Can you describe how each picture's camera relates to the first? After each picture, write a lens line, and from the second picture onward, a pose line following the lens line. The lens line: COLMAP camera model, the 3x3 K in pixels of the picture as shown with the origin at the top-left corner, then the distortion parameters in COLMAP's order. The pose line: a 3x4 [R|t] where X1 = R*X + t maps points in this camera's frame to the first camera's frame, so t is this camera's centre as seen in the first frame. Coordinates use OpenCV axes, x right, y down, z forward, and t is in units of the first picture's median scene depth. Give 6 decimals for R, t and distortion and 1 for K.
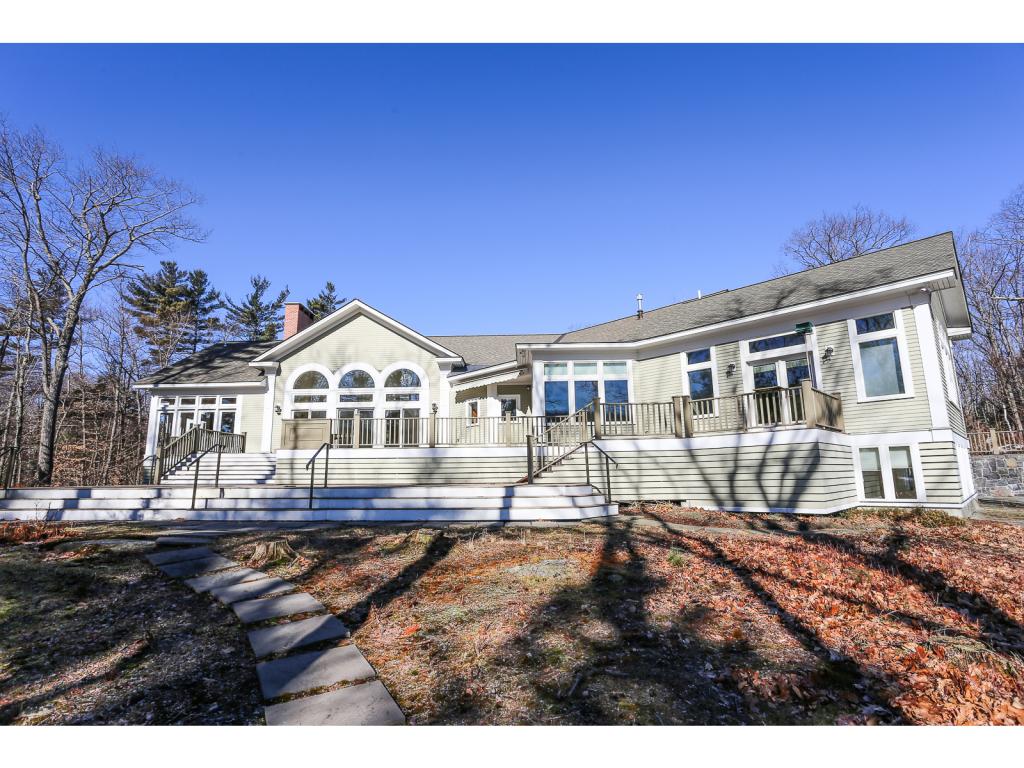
lens RADIAL K [[539.3, 0, 510.9], [0, 539.3, 381.4], [0, 0, 1]] dist [-0.008507, -0.000228]
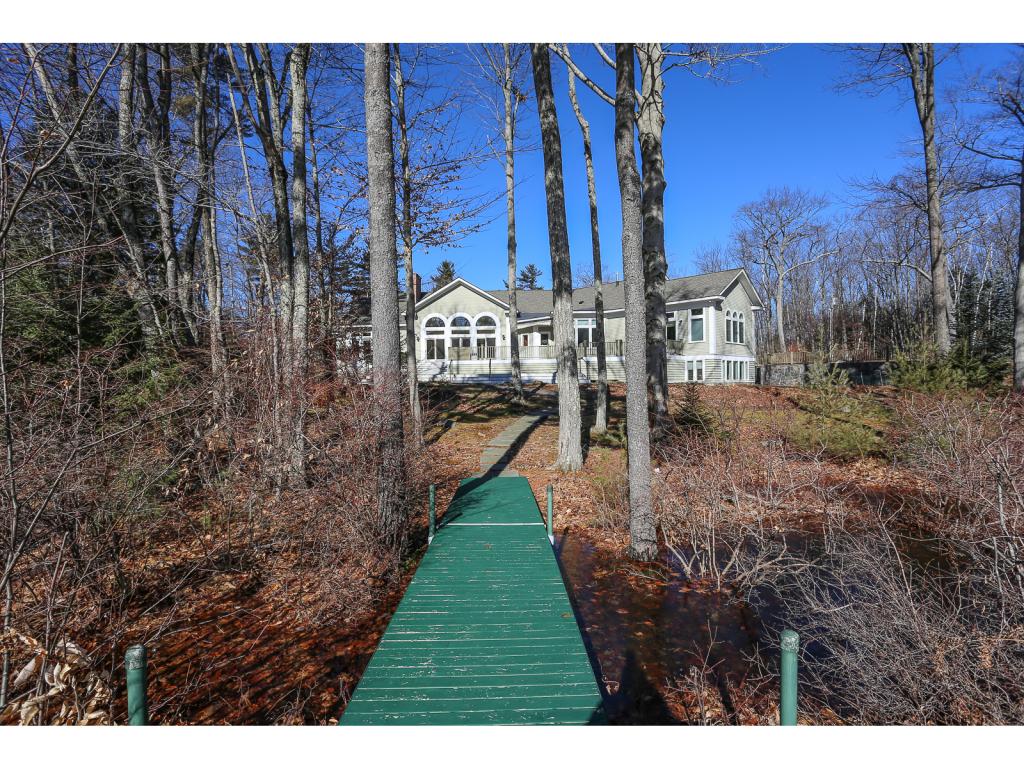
lens RADIAL K [[539.3, 0, 513.4], [0, 539.3, 385.3], [0, 0, 1]] dist [-0.008507, -0.000228]
pose [[0.999819, 0.003068, -0.018764, -0.075632], [0.000262, 0.984582, 0.174925, -0.116404], [0.019012, -0.174898, 0.984403, -0.866183]]
